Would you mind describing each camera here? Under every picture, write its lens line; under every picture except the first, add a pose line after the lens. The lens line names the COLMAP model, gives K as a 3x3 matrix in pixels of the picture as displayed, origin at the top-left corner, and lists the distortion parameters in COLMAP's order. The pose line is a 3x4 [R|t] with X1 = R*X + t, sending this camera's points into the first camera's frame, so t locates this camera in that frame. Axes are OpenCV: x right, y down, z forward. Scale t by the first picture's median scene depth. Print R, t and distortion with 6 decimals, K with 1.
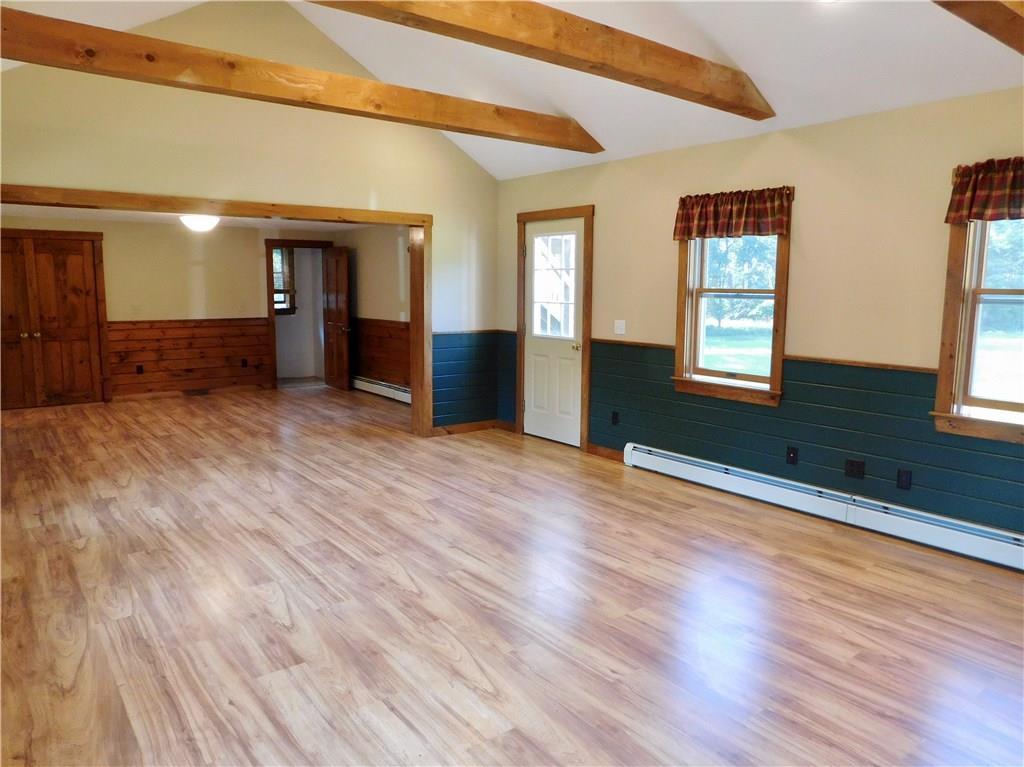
lens RADIAL K [[702.1, 0, 512.0], [0, 702.1, 383.5], [0, 0, 1]] dist [-0.051884, 0.032601]
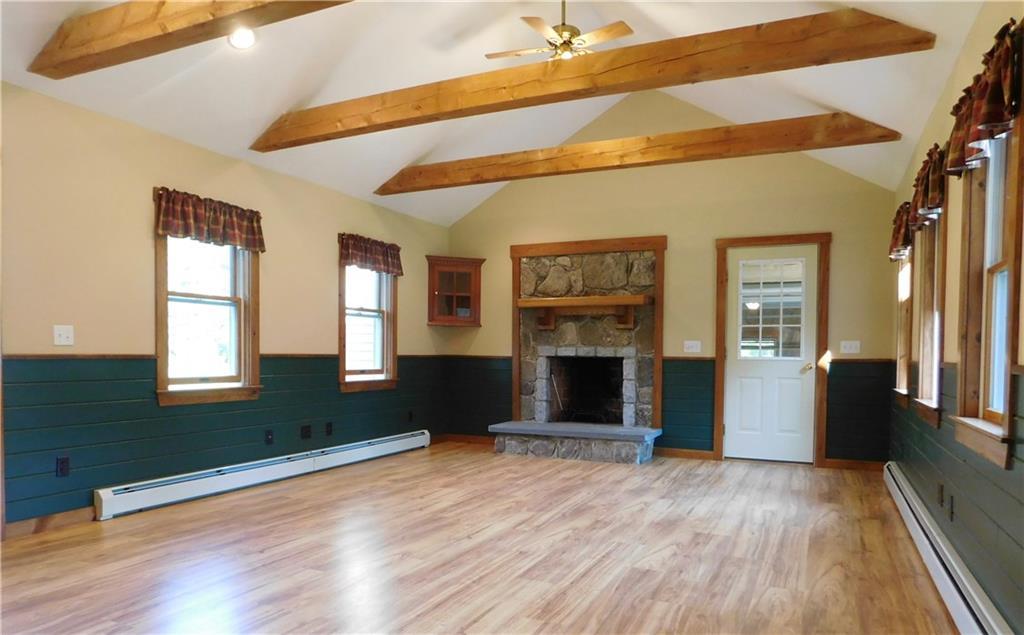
lens RADIAL K [[679.8, 0, 511.5], [0, 679.8, 377.3], [0, 0, 1]] dist [-0.066567, 0.001662]
pose [[-0.459394, -0.041211, 0.887276, -0.978012], [0.108987, 0.988760, 0.102354, -0.086222], [-0.881521, 0.143722, -0.449738, 1.373999]]
